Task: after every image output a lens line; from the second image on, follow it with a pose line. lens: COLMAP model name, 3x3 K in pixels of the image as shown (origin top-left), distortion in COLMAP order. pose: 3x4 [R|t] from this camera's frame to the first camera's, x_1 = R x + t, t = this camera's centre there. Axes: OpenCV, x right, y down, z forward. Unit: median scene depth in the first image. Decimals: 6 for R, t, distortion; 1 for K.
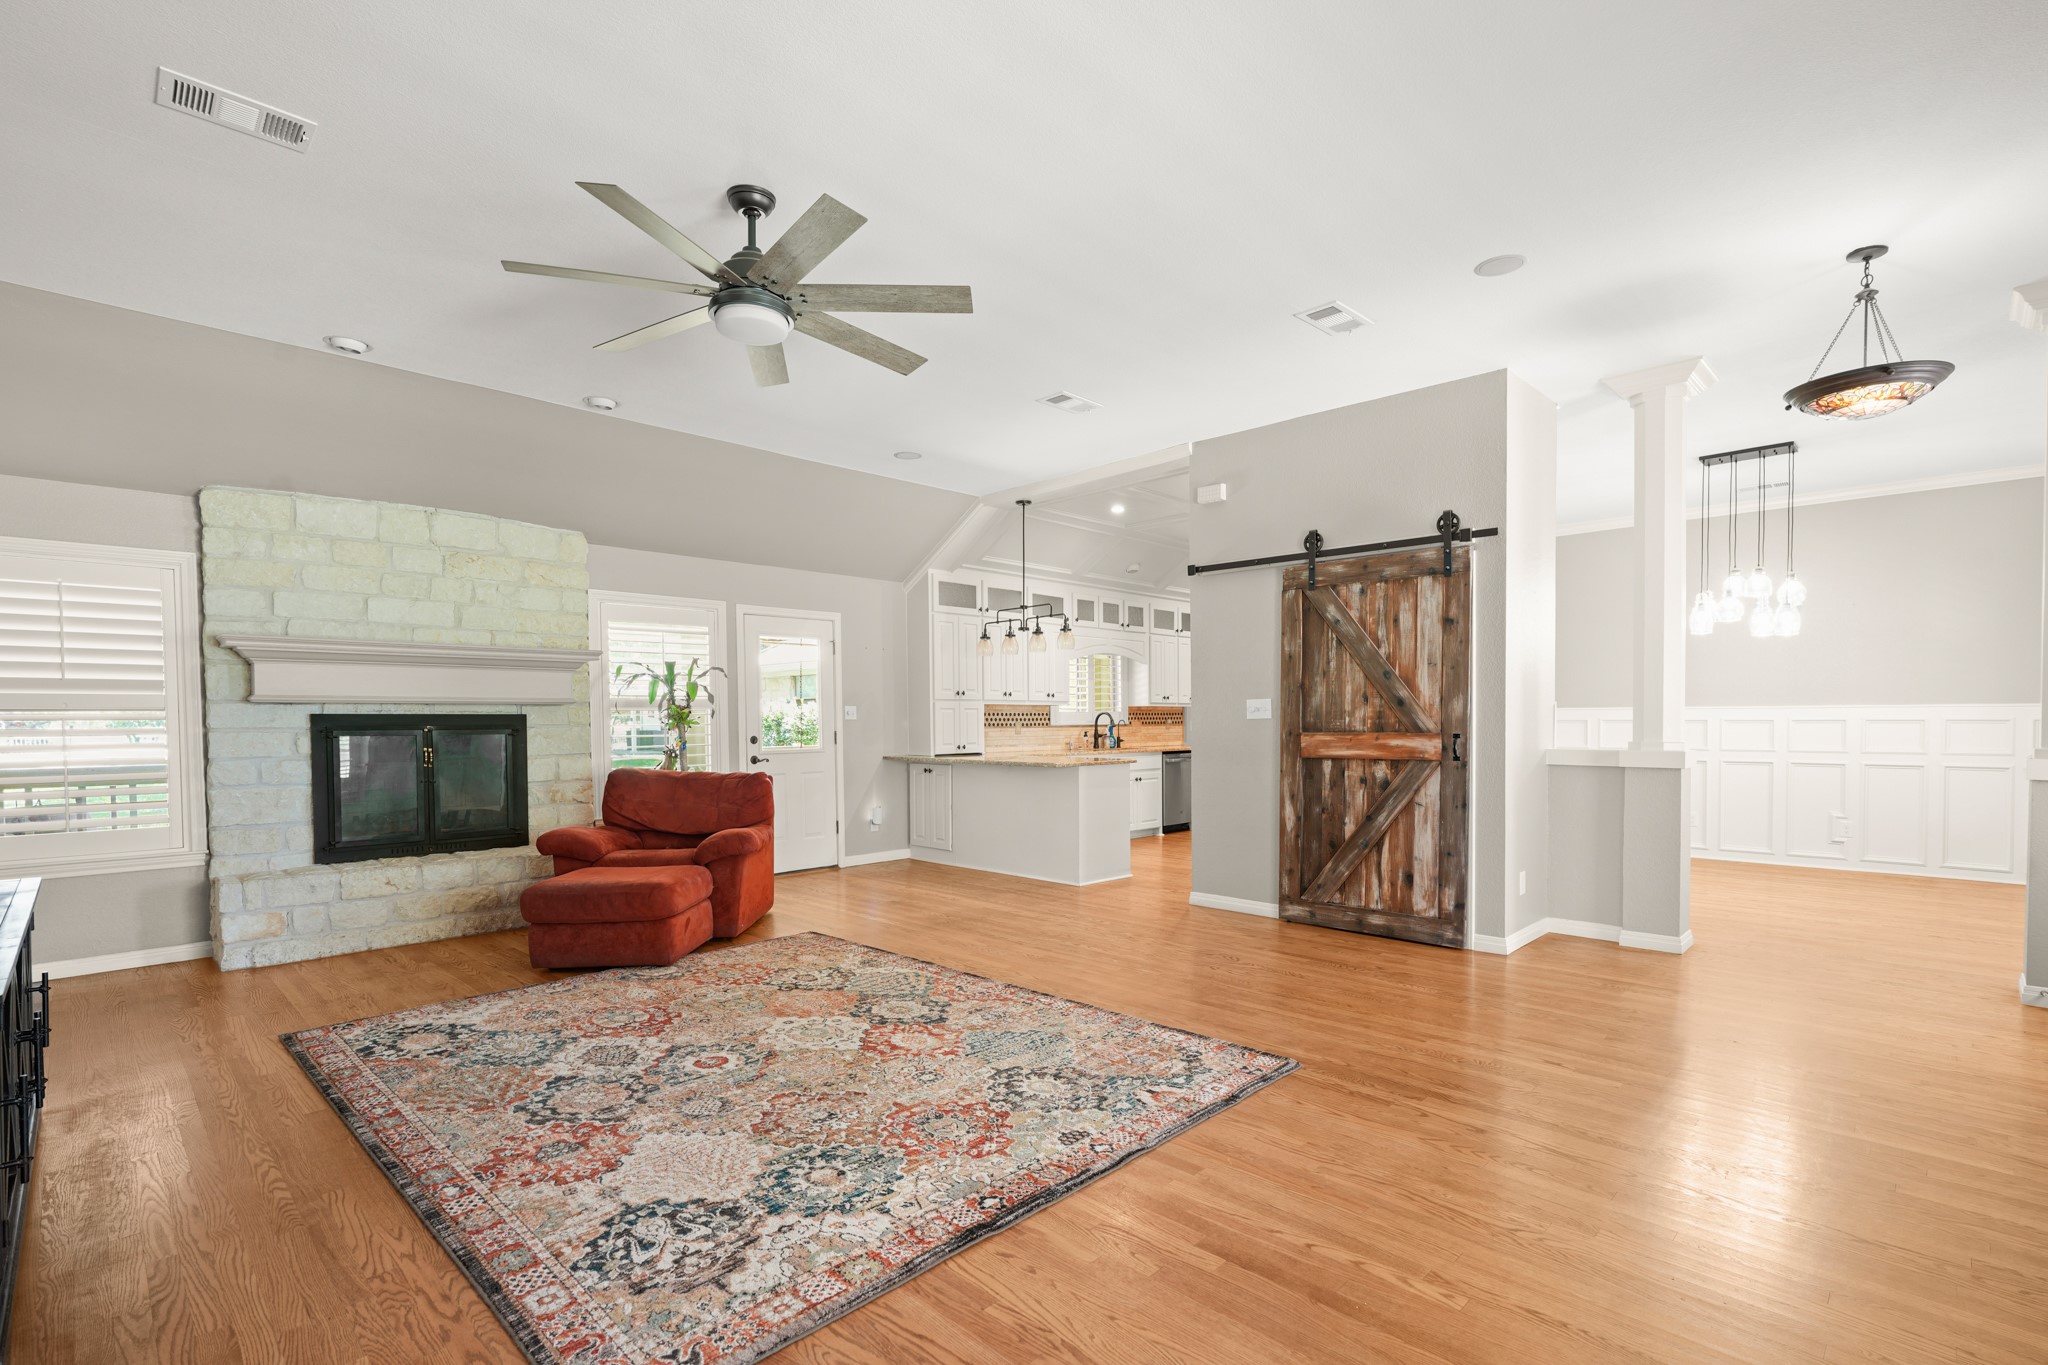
lens RADIAL K [[932.5, 0, 1017.3], [0, 932.5, 742.0], [0, 0, 1]] dist [-0.009251, 0.002207]
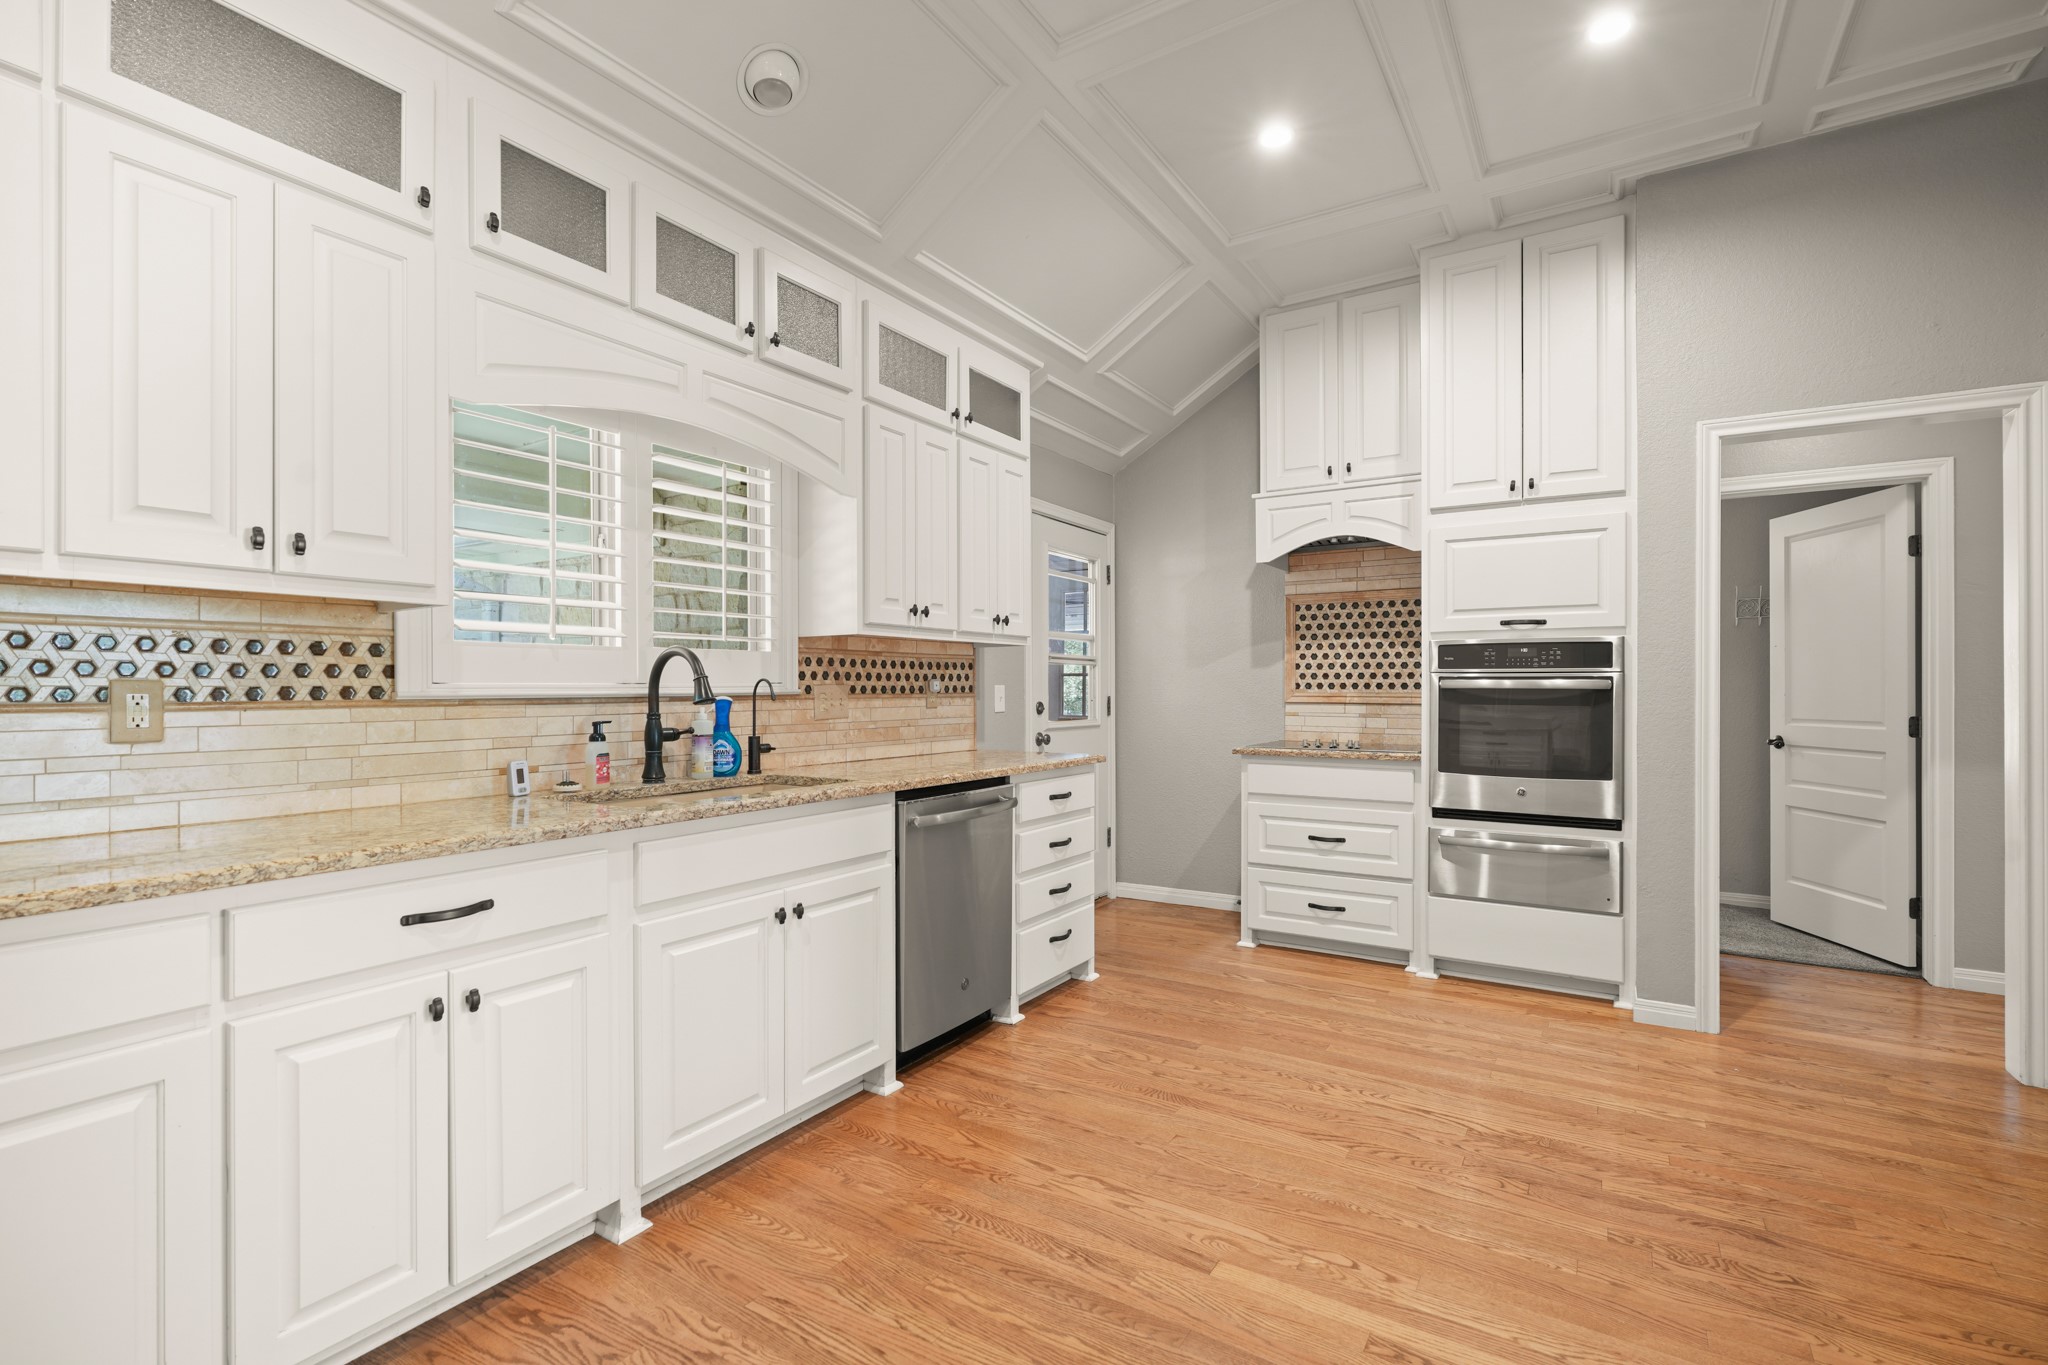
lens RADIAL K [[932.5, 0, 1023.6], [0, 932.5, 691.5], [0, 0, 1]] dist [-0.009251, 0.002207]
pose [[0.977337, 0.002672, 0.211674, 0.257633], [0.001710, 0.999788, -0.020518, -0.026953], [-0.211684, 0.020415, 0.977125, 1.383765]]
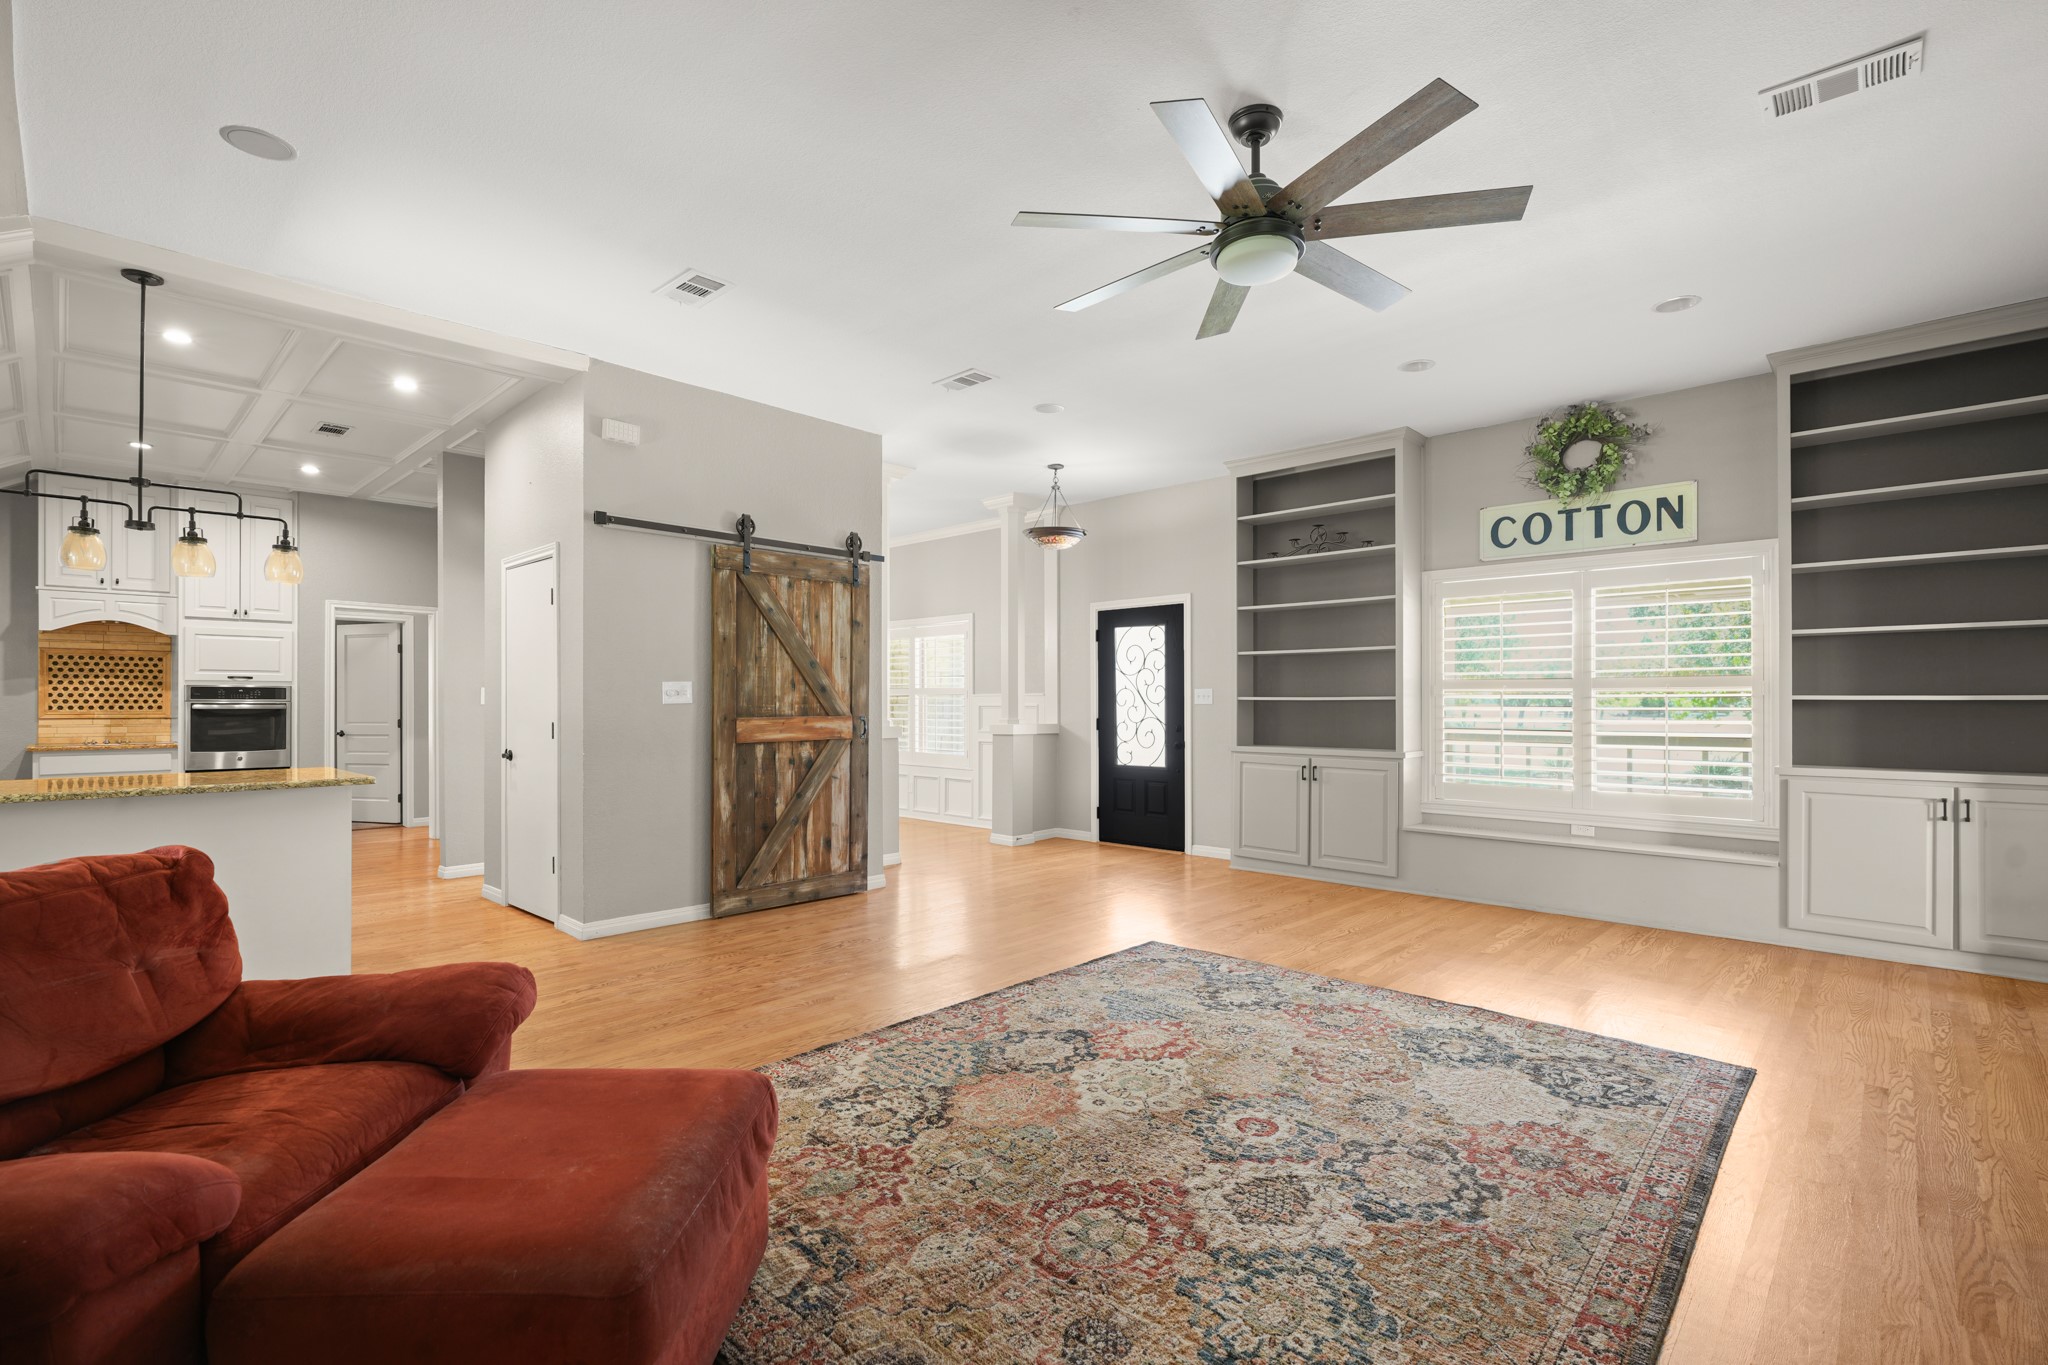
lens RADIAL K [[932.5, 0, 1021.0], [0, 932.5, 692.8], [0, 0, 1]] dist [-0.009251, 0.002207]
pose [[-0.011571, 0.014995, 0.999821, -0.720262], [0.025484, 0.999567, -0.014696, -0.015201], [-0.999608, 0.025310, -0.011949, 0.763098]]
